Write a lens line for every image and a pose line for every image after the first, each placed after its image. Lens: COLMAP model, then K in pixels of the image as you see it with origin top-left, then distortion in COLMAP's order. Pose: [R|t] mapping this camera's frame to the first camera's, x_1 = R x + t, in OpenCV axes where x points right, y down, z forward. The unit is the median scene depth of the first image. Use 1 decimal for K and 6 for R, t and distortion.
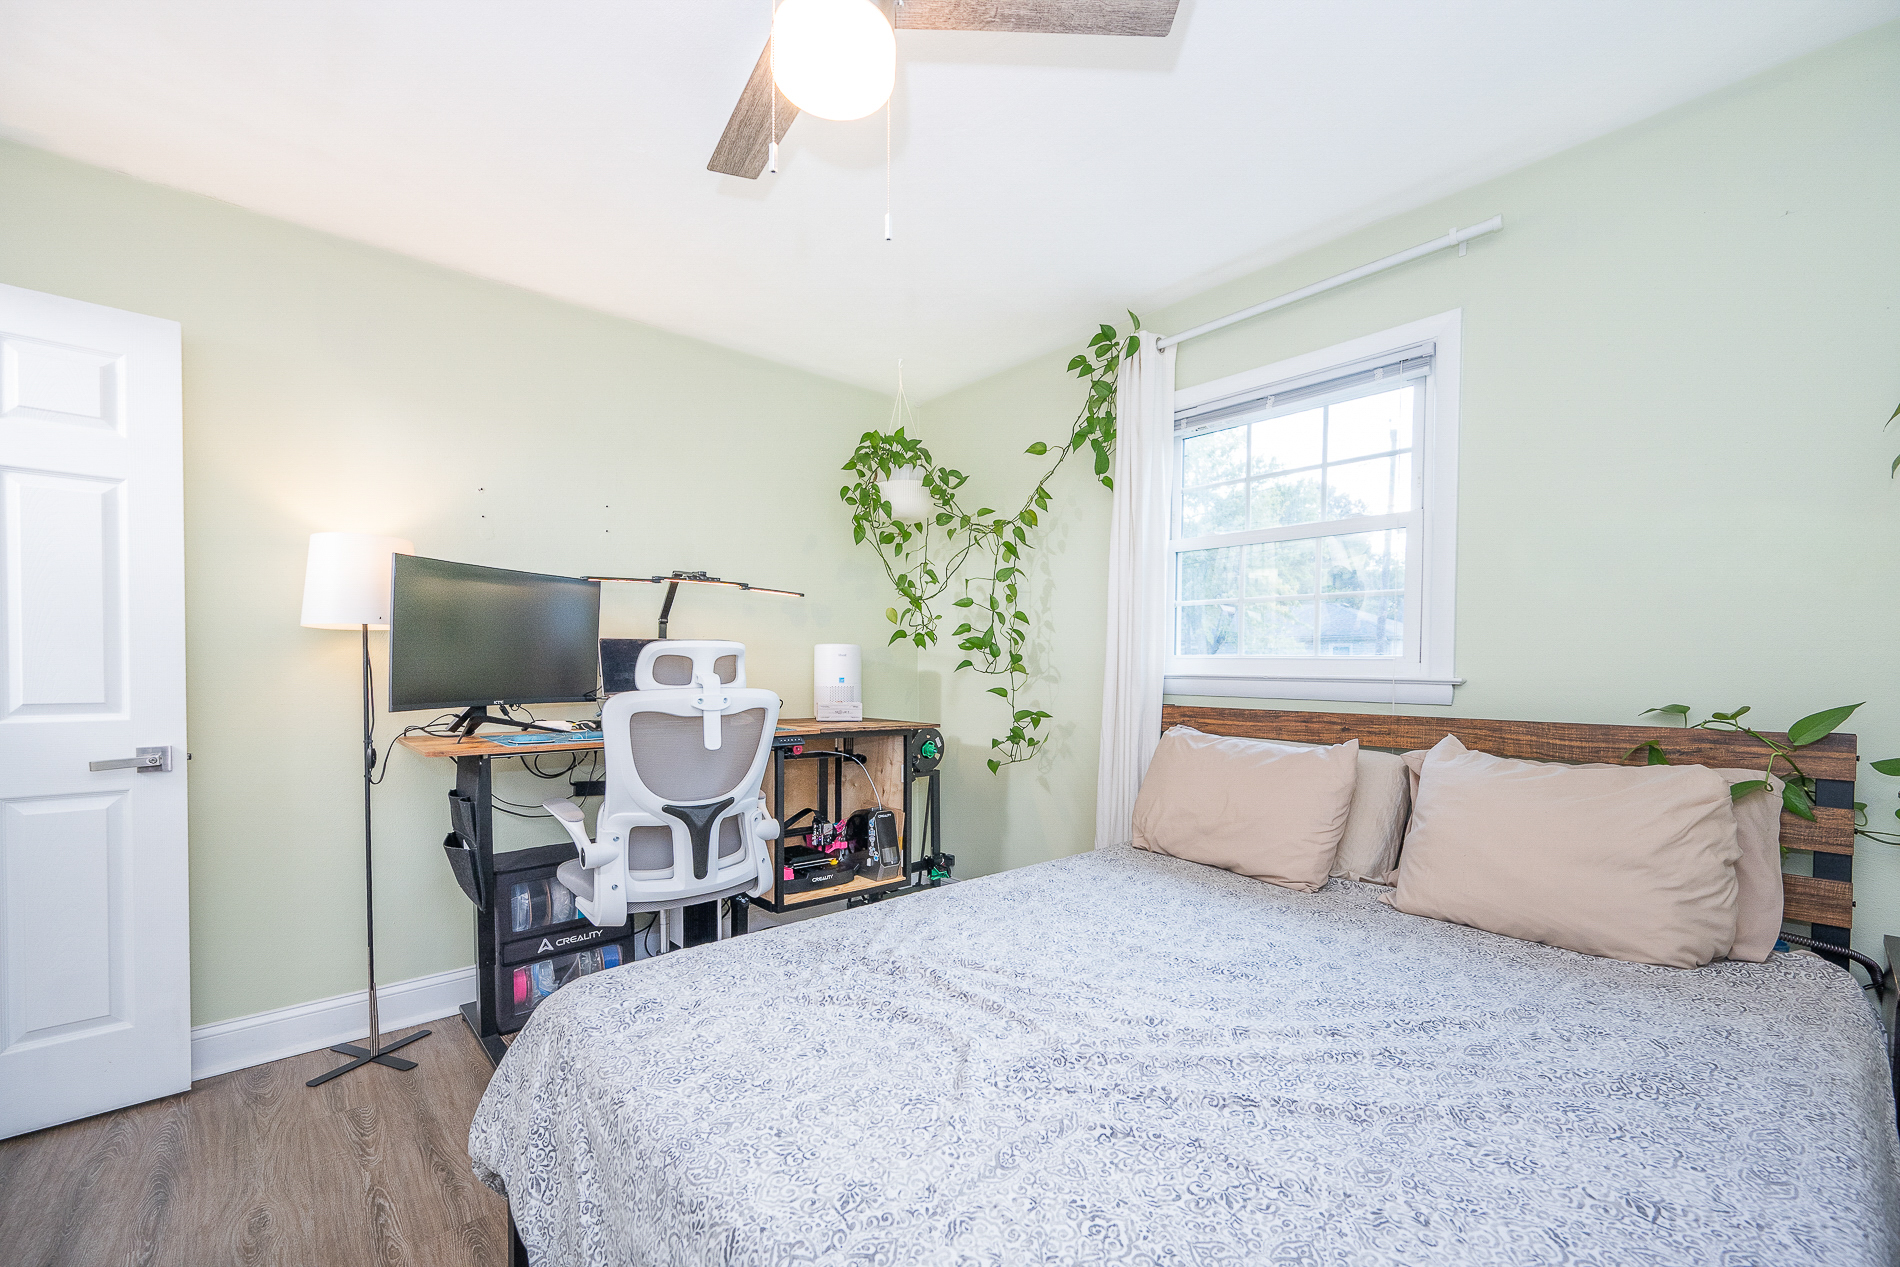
lens RADIAL K [[777.5, 0, 947.5], [0, 777.5, 687.3], [0, 0, 1]] dist [0.000276, 0.000023]
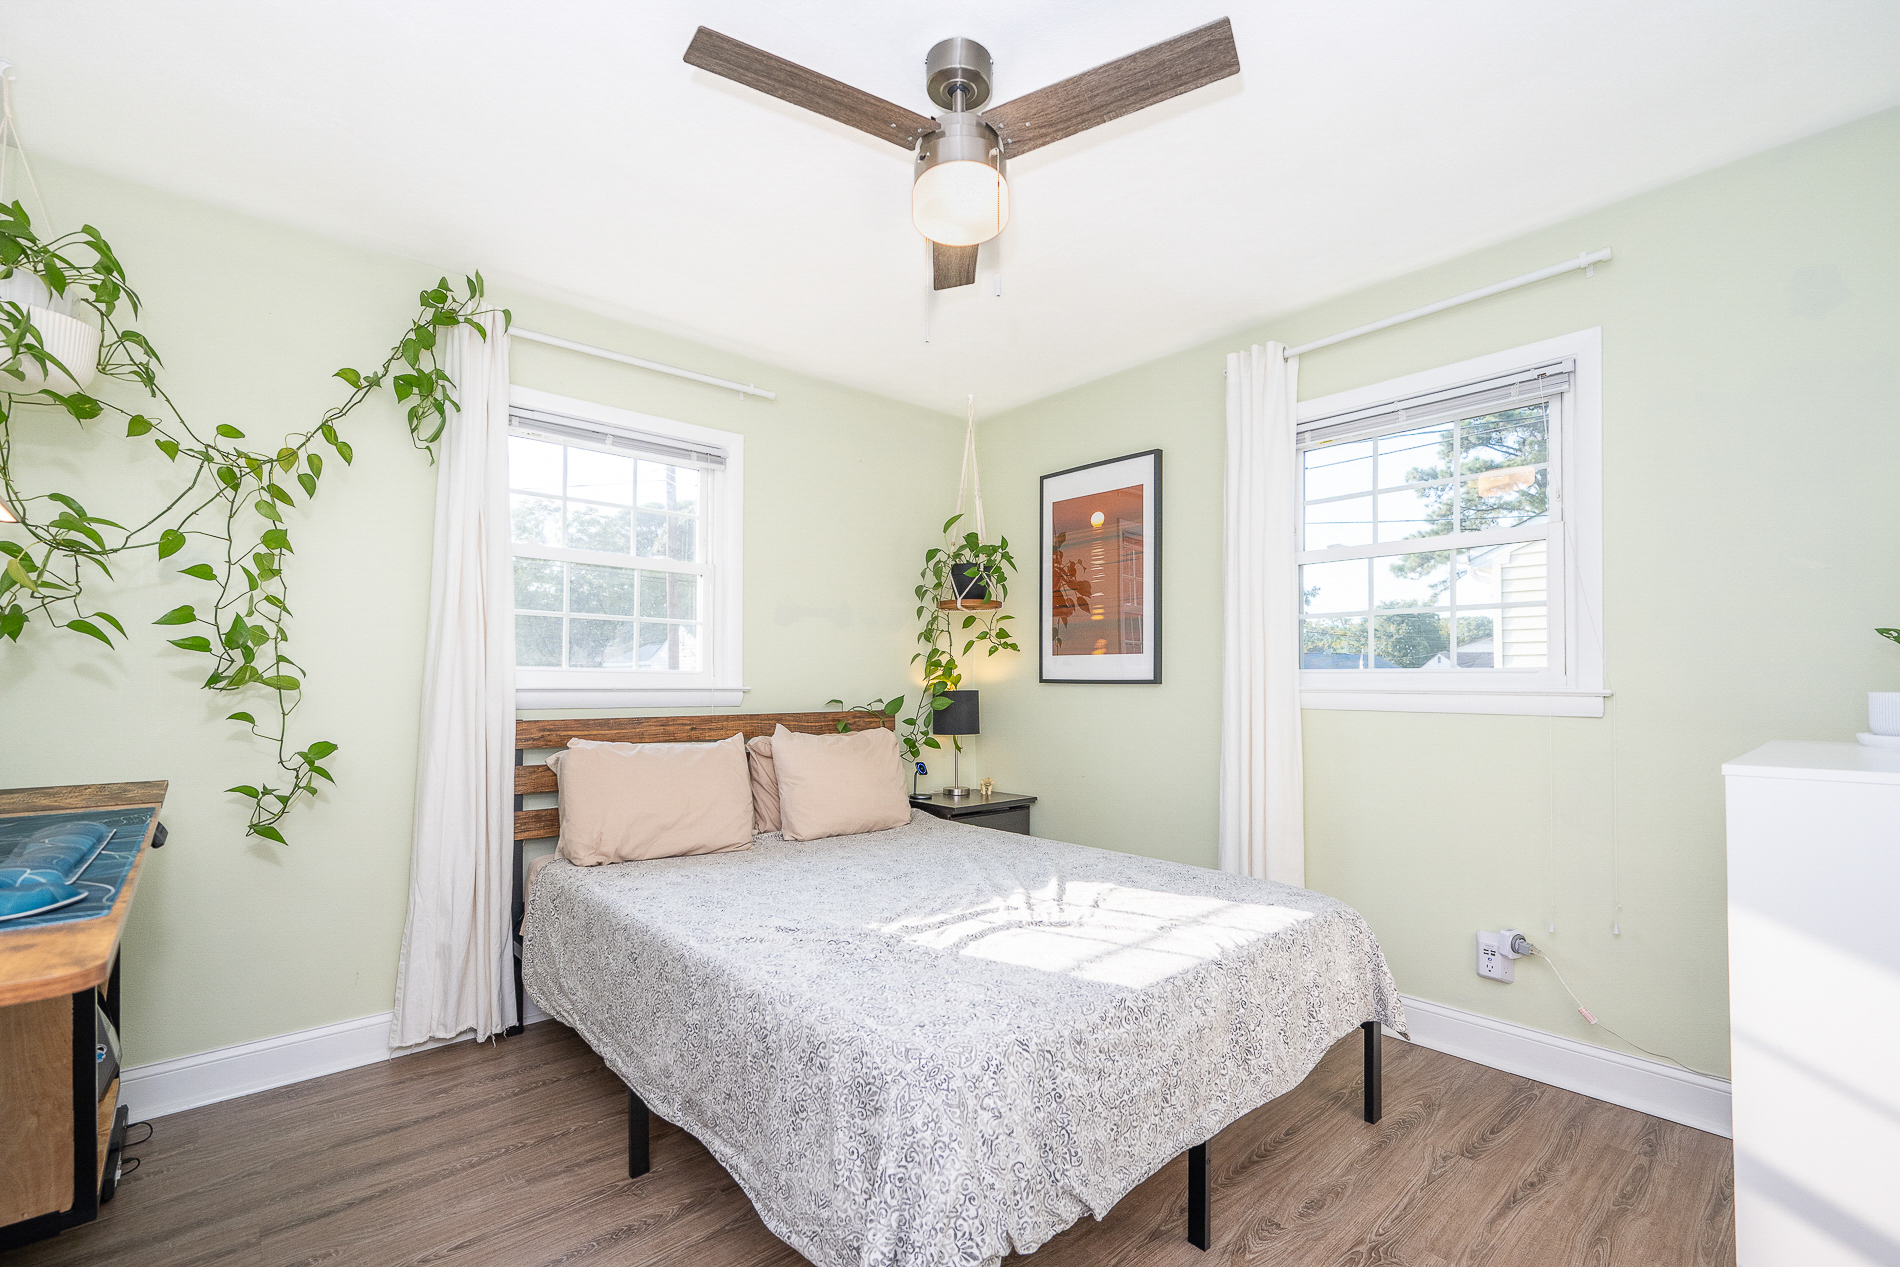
lens RADIAL K [[784.1, 0, 979.5], [0, 784.1, 677.8], [0, 0, 1]] dist [-0.000486, -0.000047]
pose [[-0.005465, 0.001724, 0.999984, -0.753571], [0.026235, 0.999655, -0.001580, -0.014010], [-0.999641, 0.026226, -0.005508, 0.523950]]
